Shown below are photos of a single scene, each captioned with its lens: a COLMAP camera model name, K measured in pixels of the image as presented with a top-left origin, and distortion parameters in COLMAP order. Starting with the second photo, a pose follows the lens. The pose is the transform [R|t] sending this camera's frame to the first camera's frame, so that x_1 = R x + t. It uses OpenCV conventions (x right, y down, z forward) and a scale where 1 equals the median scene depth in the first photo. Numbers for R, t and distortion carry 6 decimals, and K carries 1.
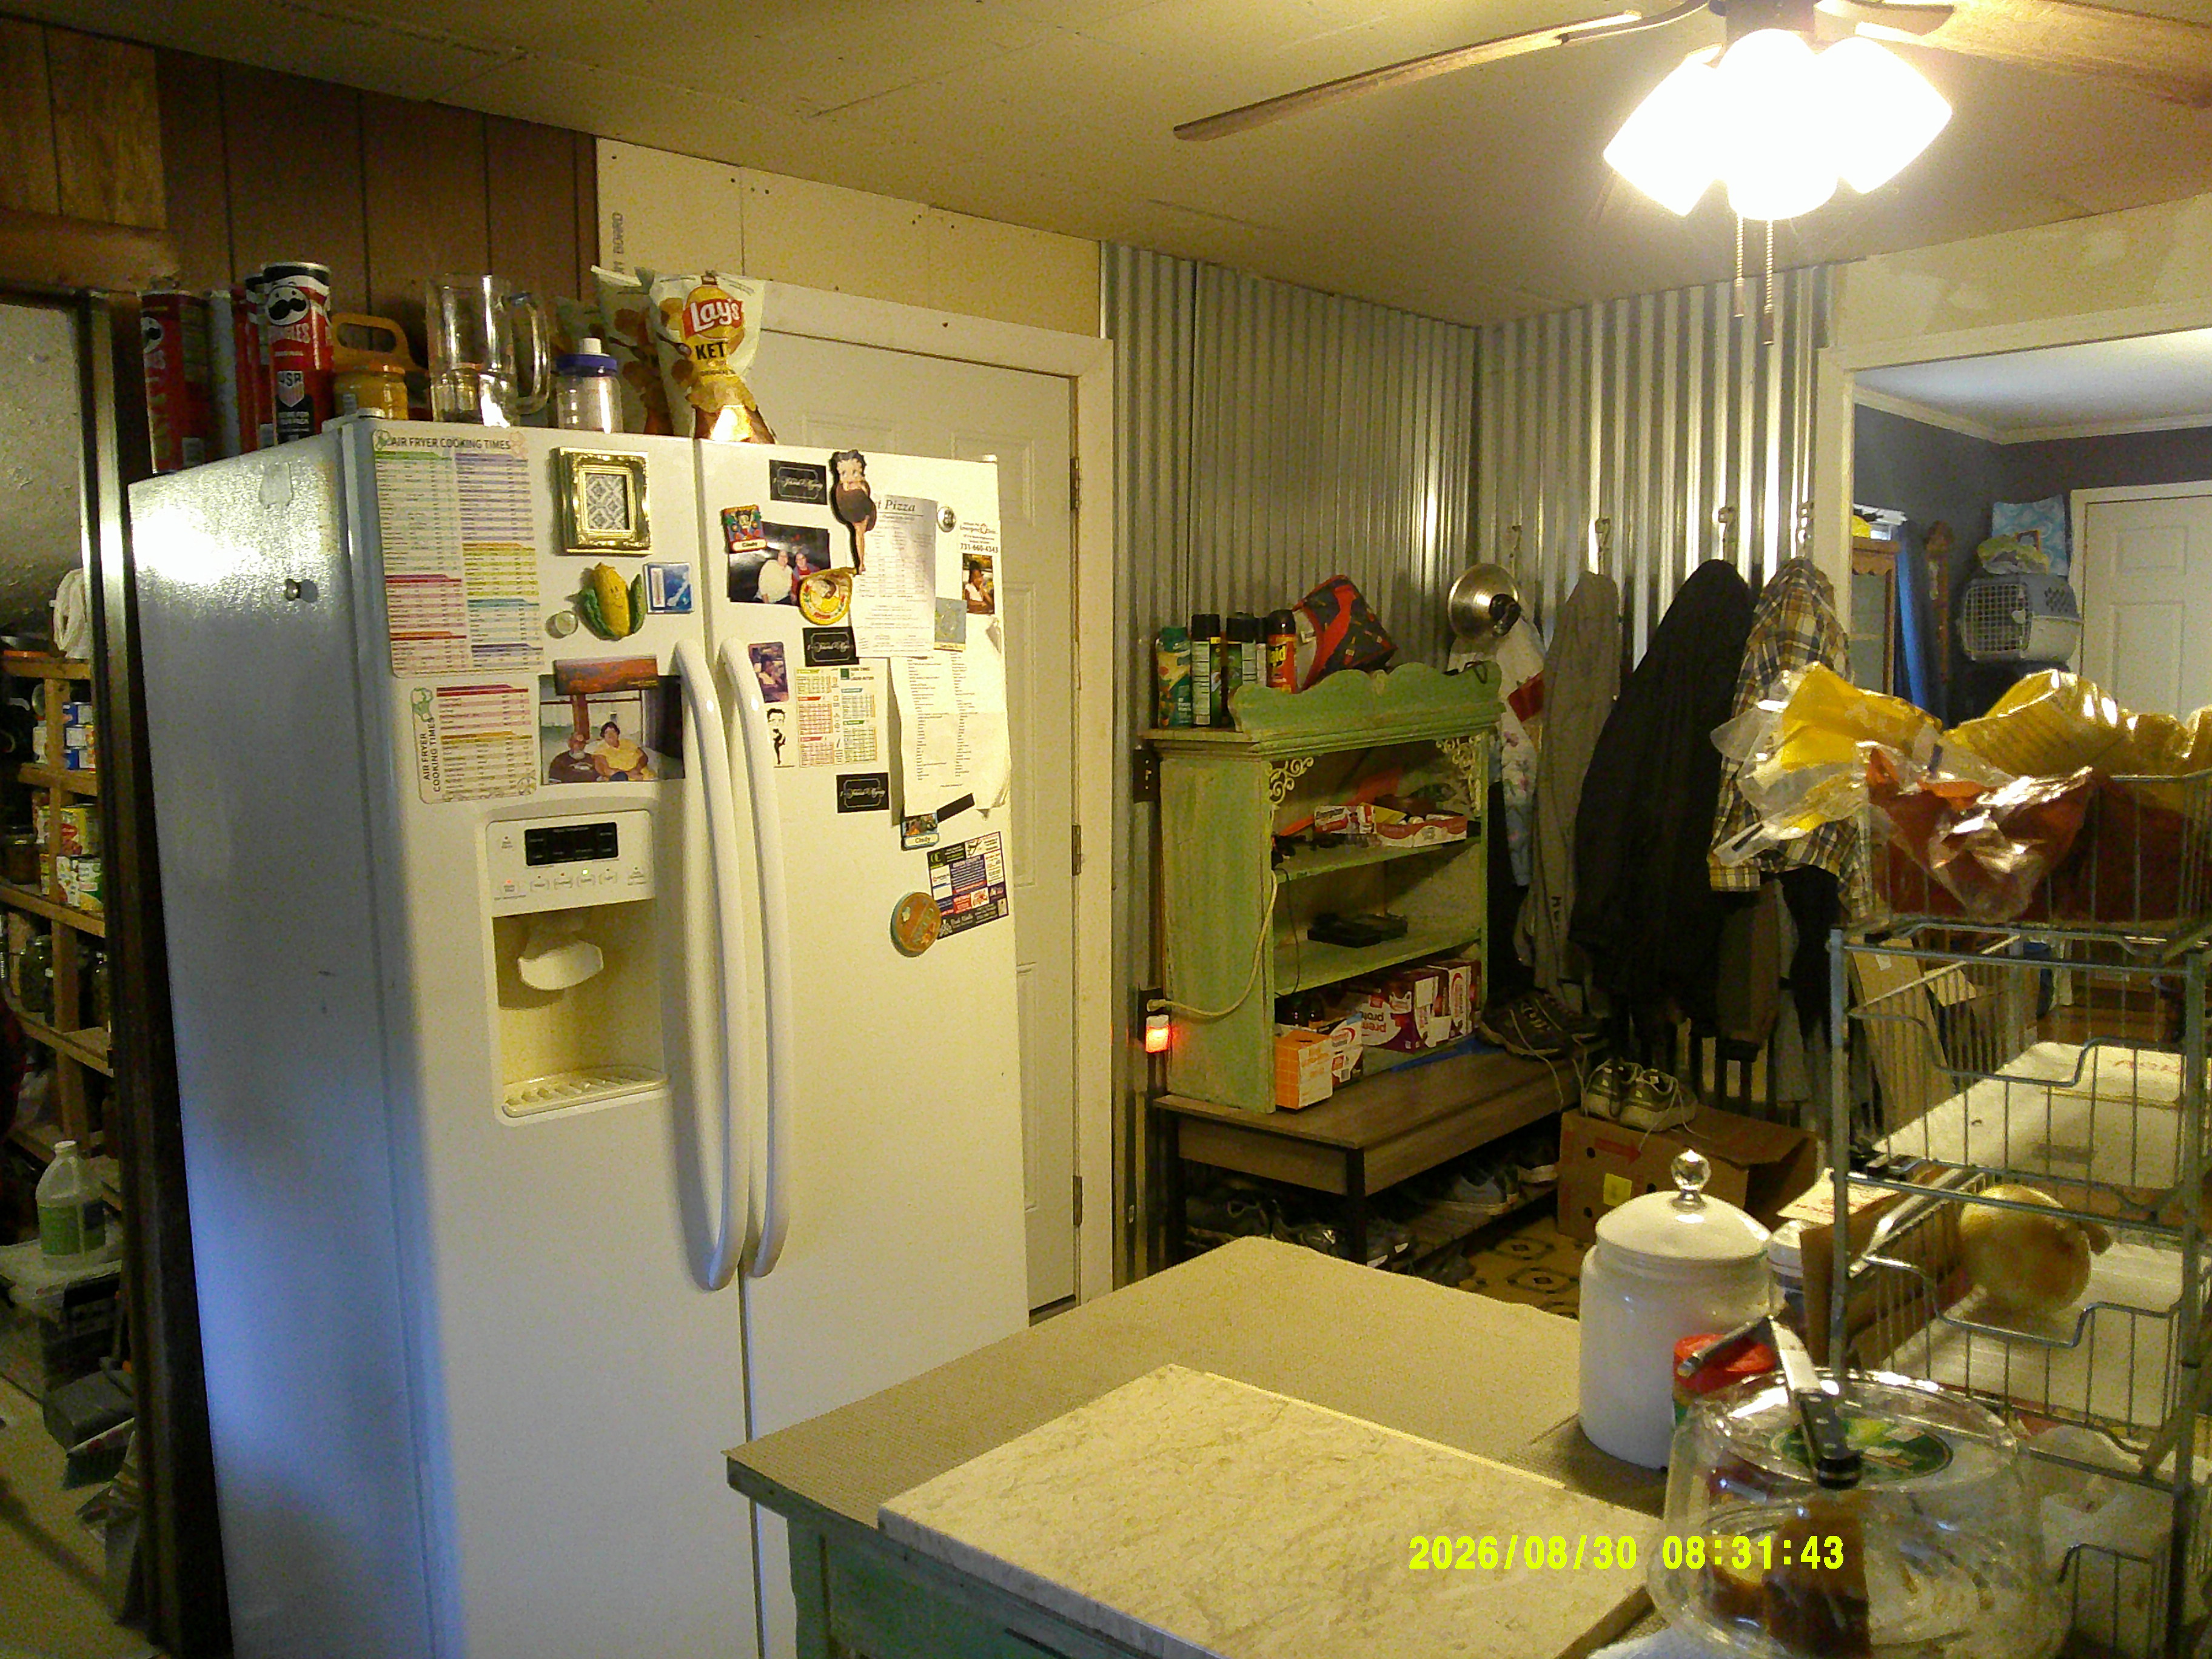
lens RADIAL K [[1833.6, 0, 1129.6], [0, 1833.6, 831.9], [0, 0, 1]] dist [0.104346, -0.213889]
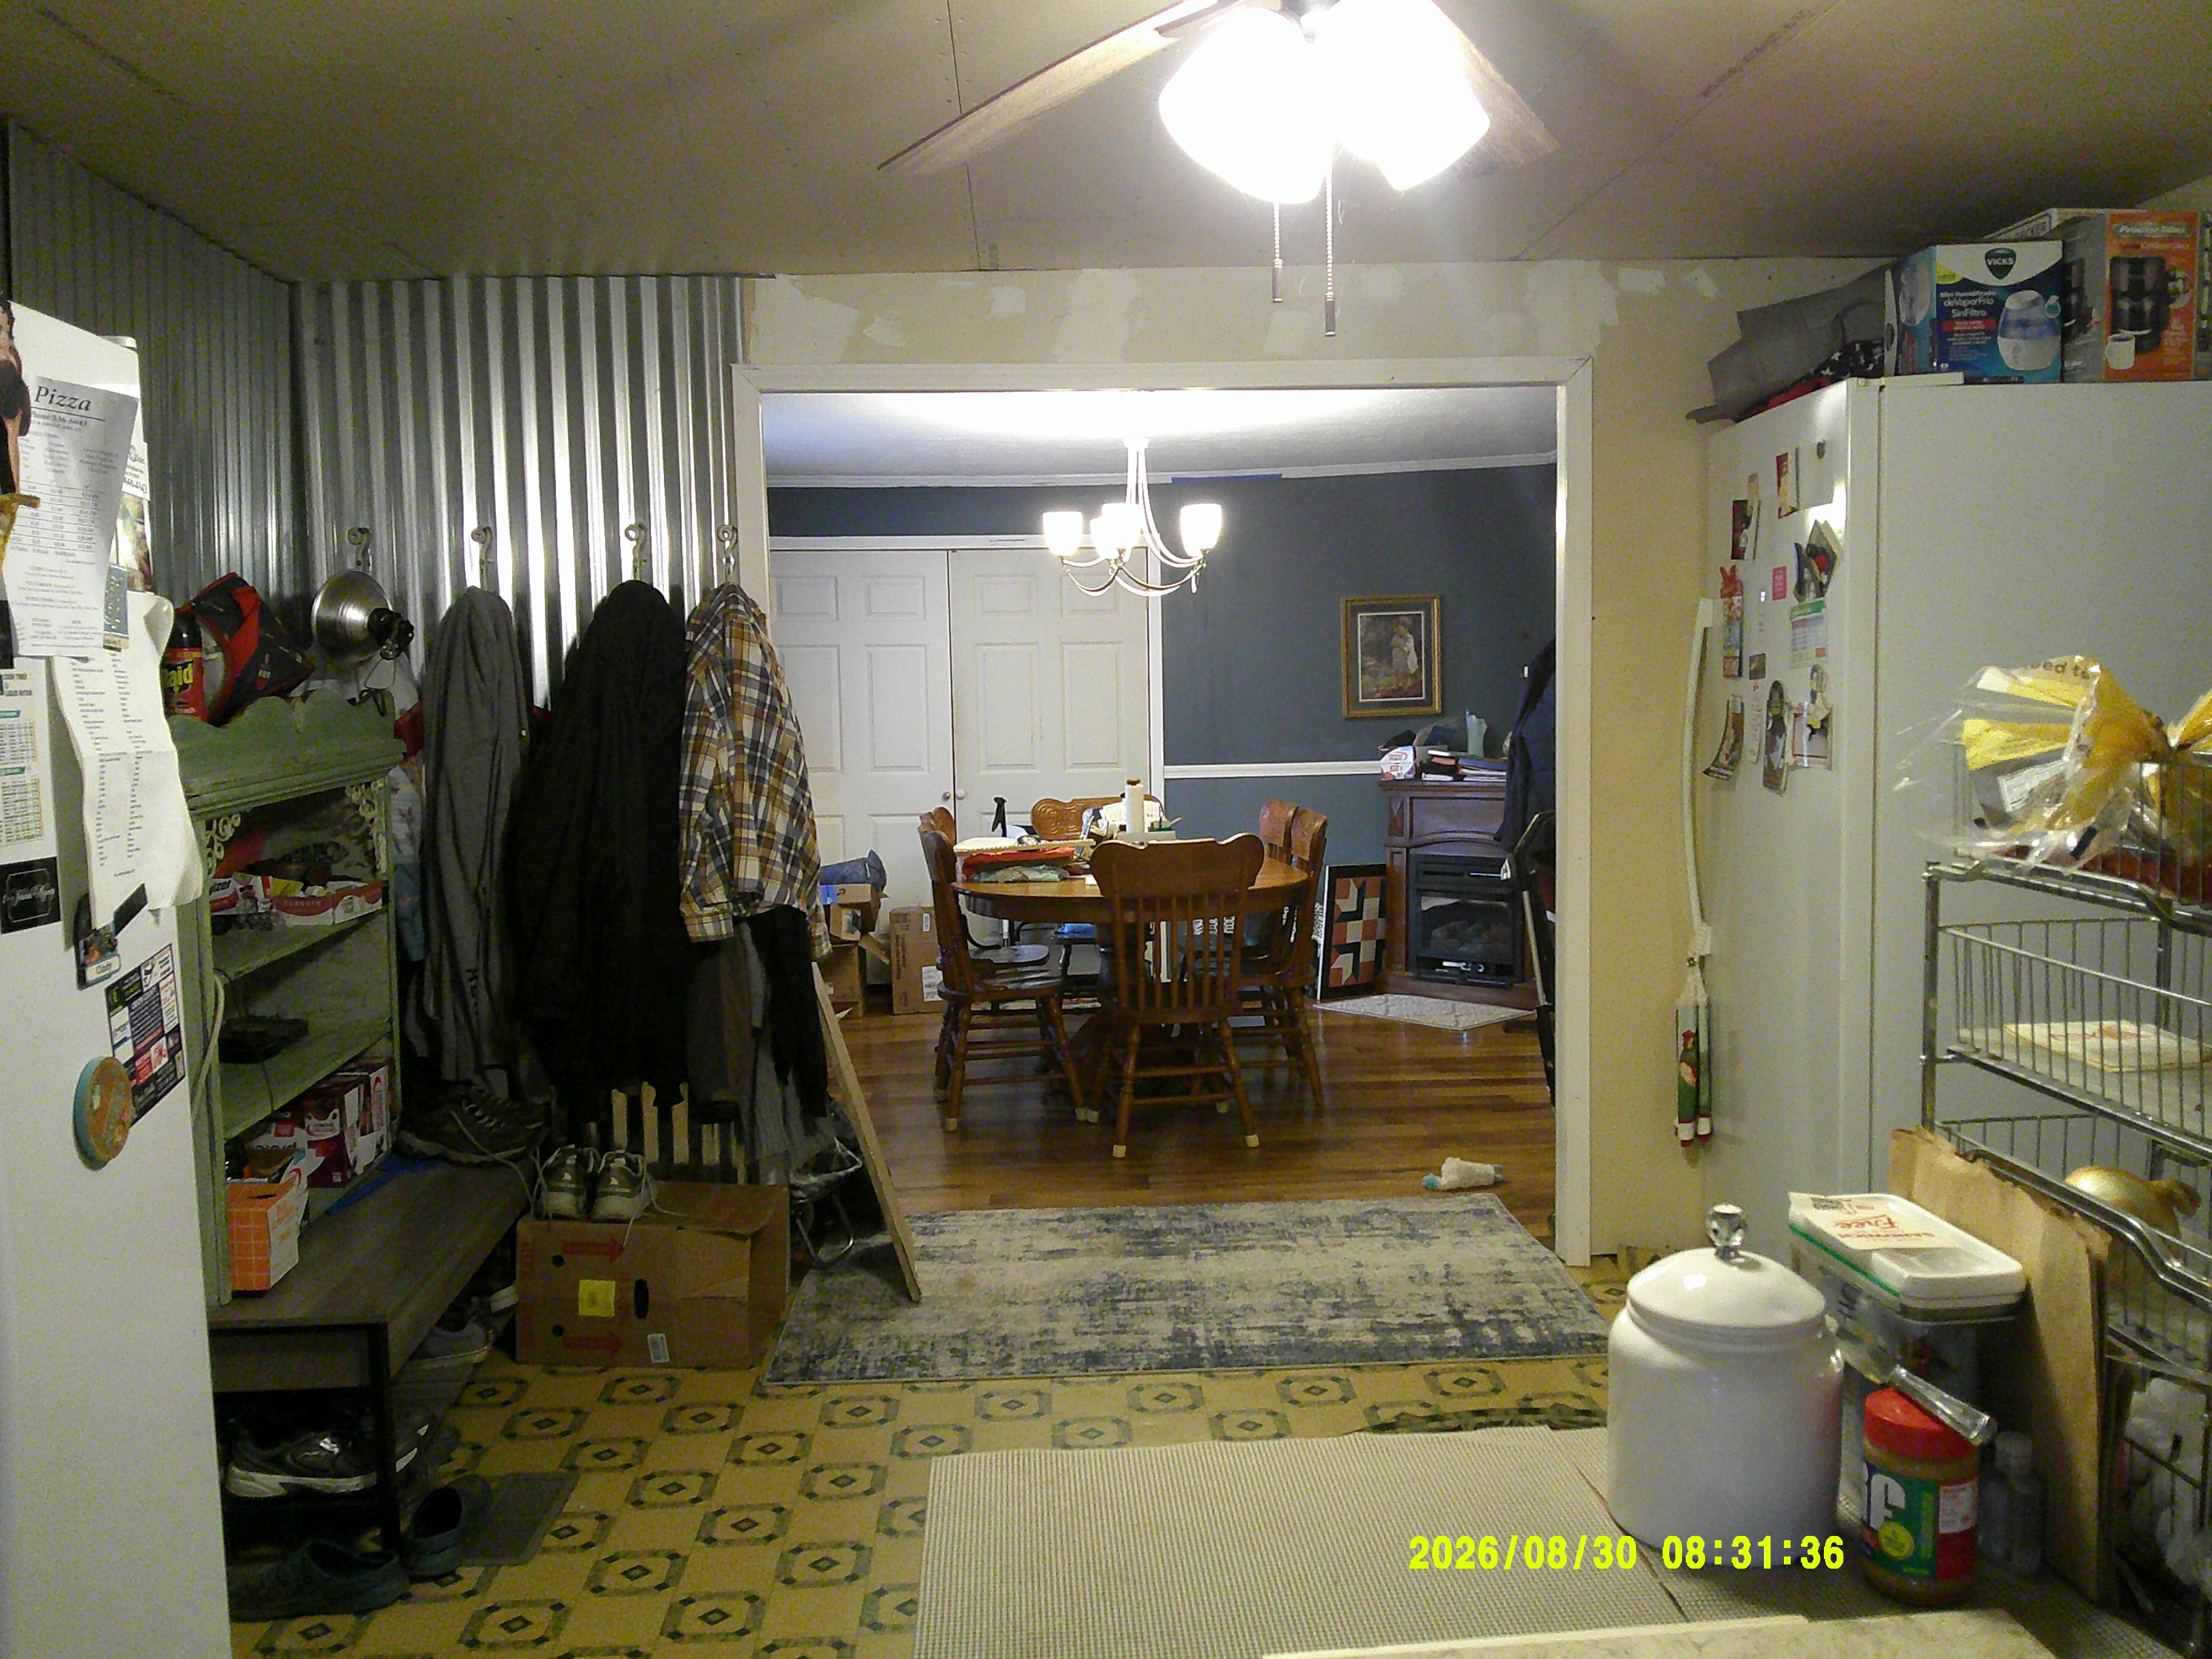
lens RADIAL K [[1833.6, 0, 1129.6], [0, 1833.6, 831.9], [0, 0, 1]] dist [0.104346, -0.213889]
pose [[0.678202, -0.050890, 0.733111, -0.195609], [0.069075, 0.997597, 0.005348, -0.011905], [-0.731622, 0.047012, 0.680087, 0.213502]]
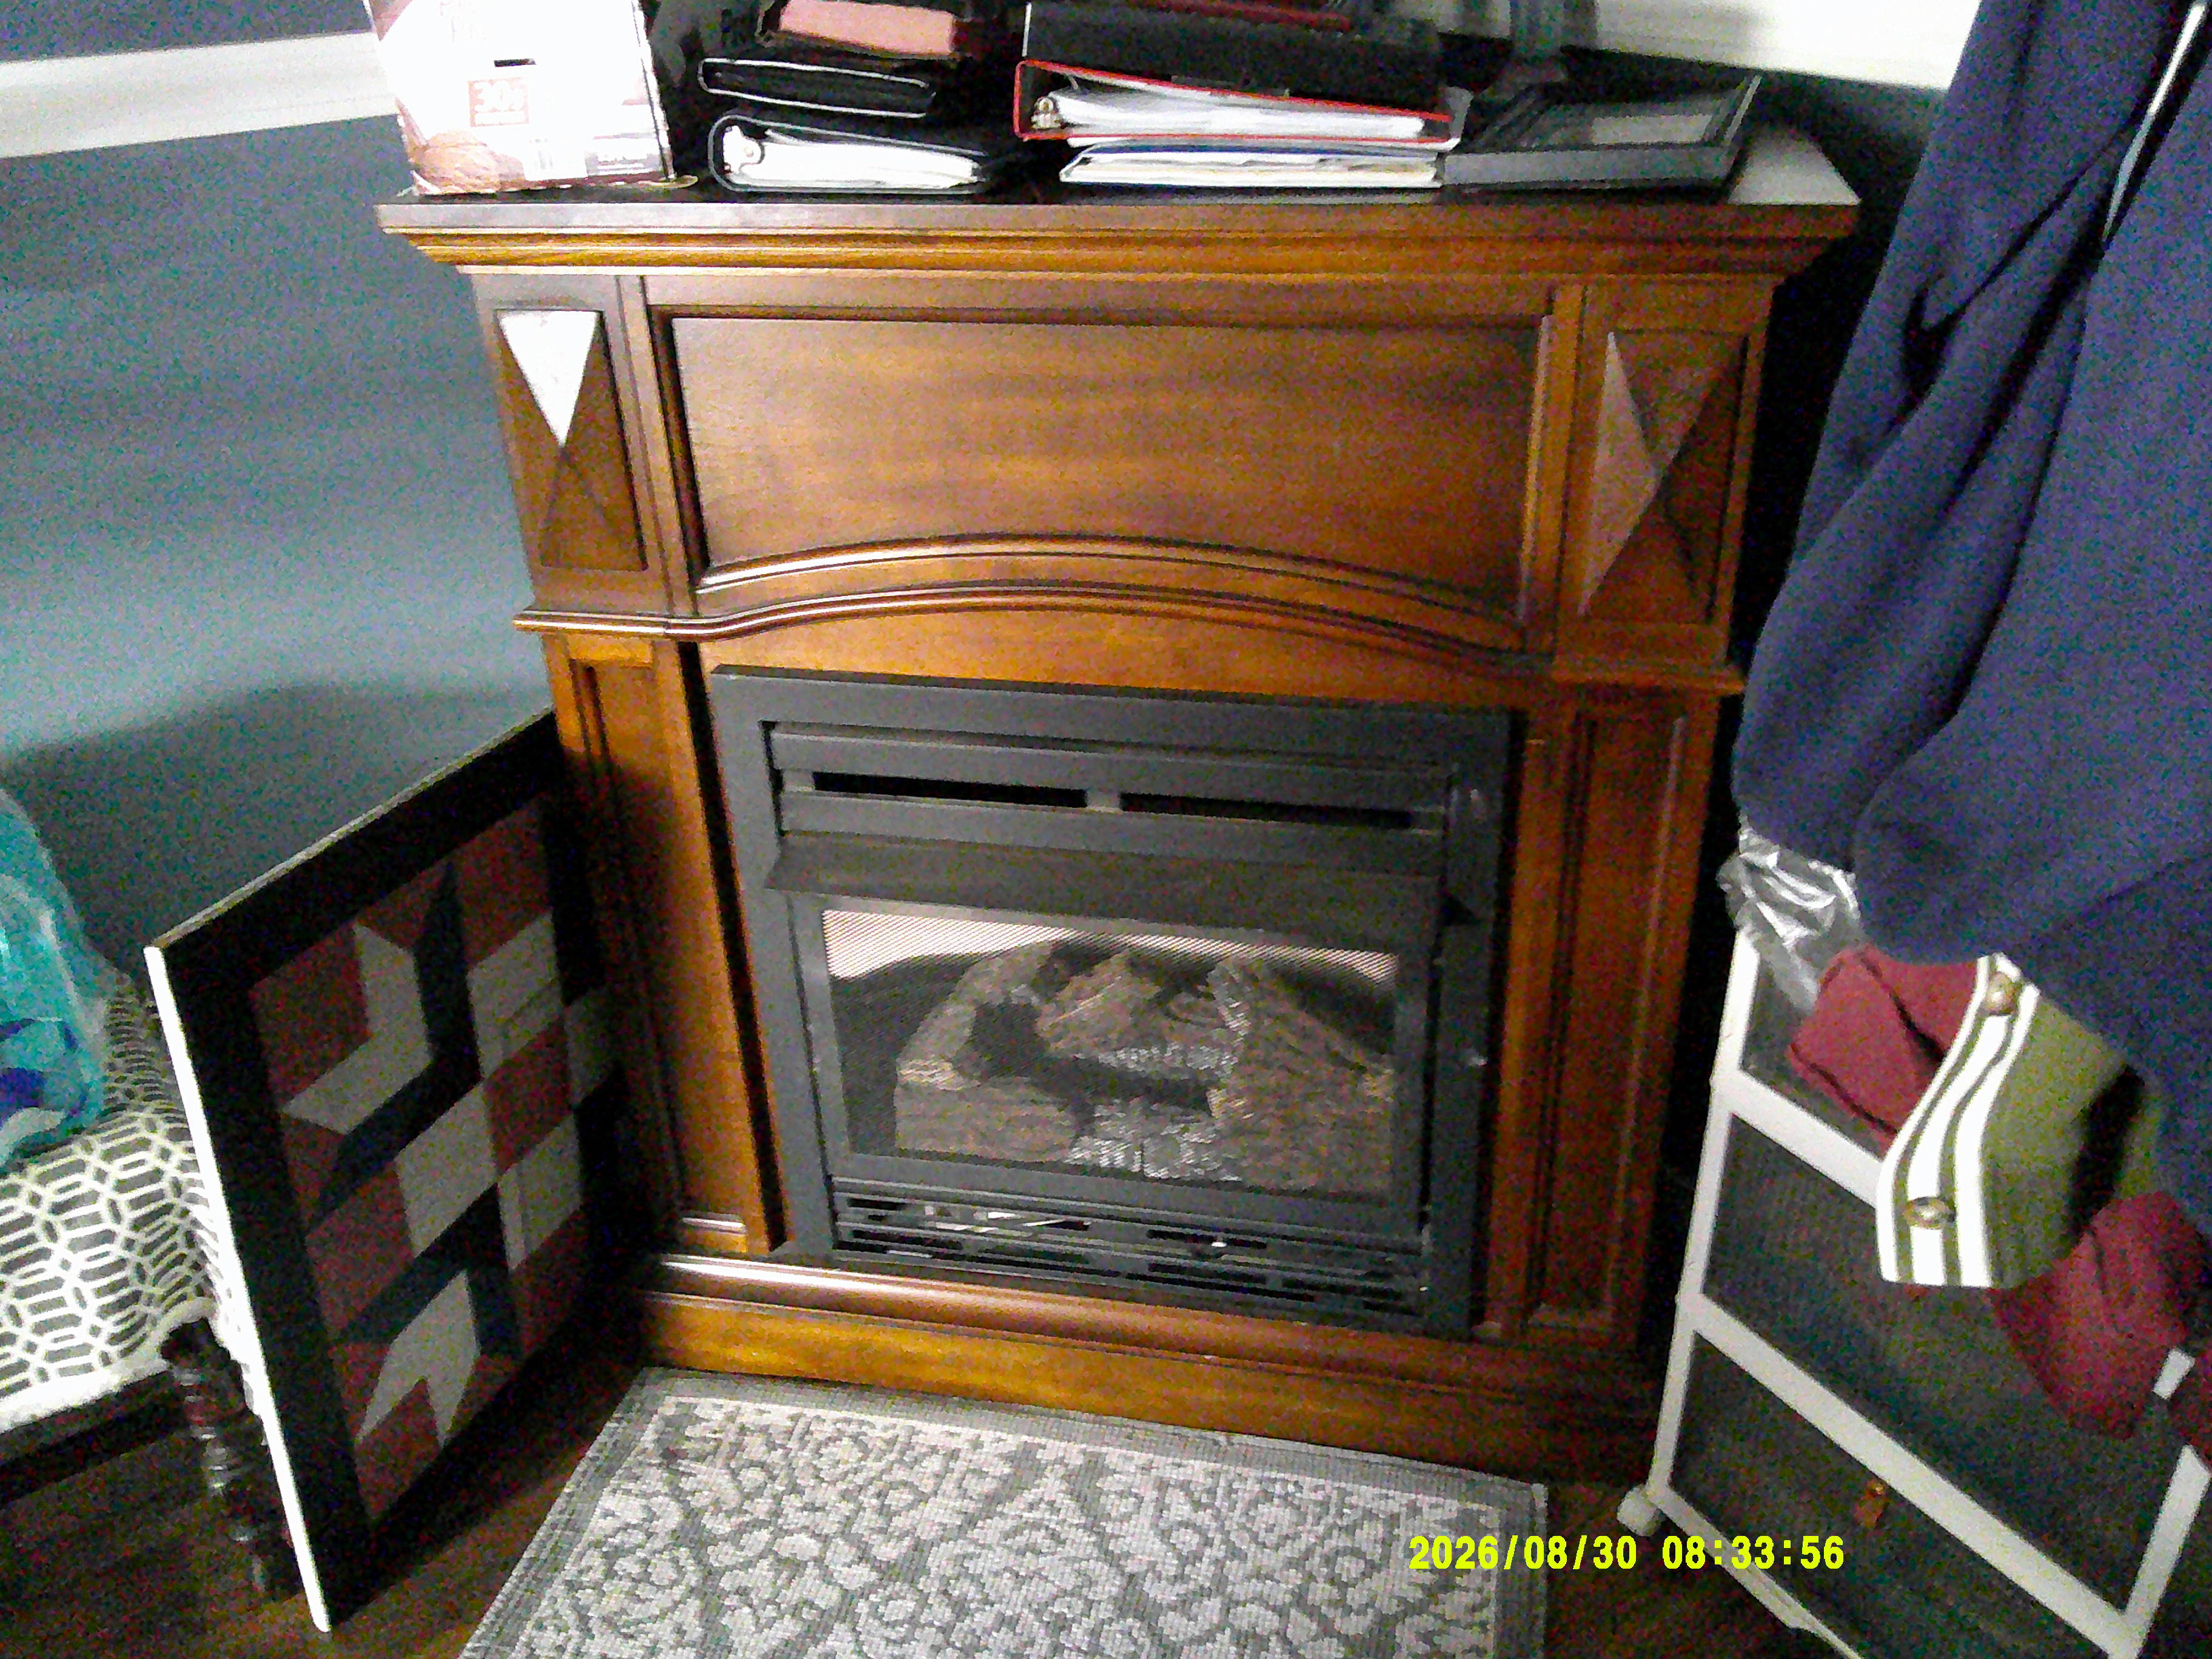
lens RADIAL K [[1833.6, 0, 1129.6], [0, 1833.6, 831.9], [0, 0, 1]] dist [0.104346, -0.213889]
pose [[0.190980, -0.490098, 0.850488, 1.035015], [0.107200, 0.871667, 0.478230, -0.068924], [-0.975723, -0.000160, 0.219010, 1.088886]]
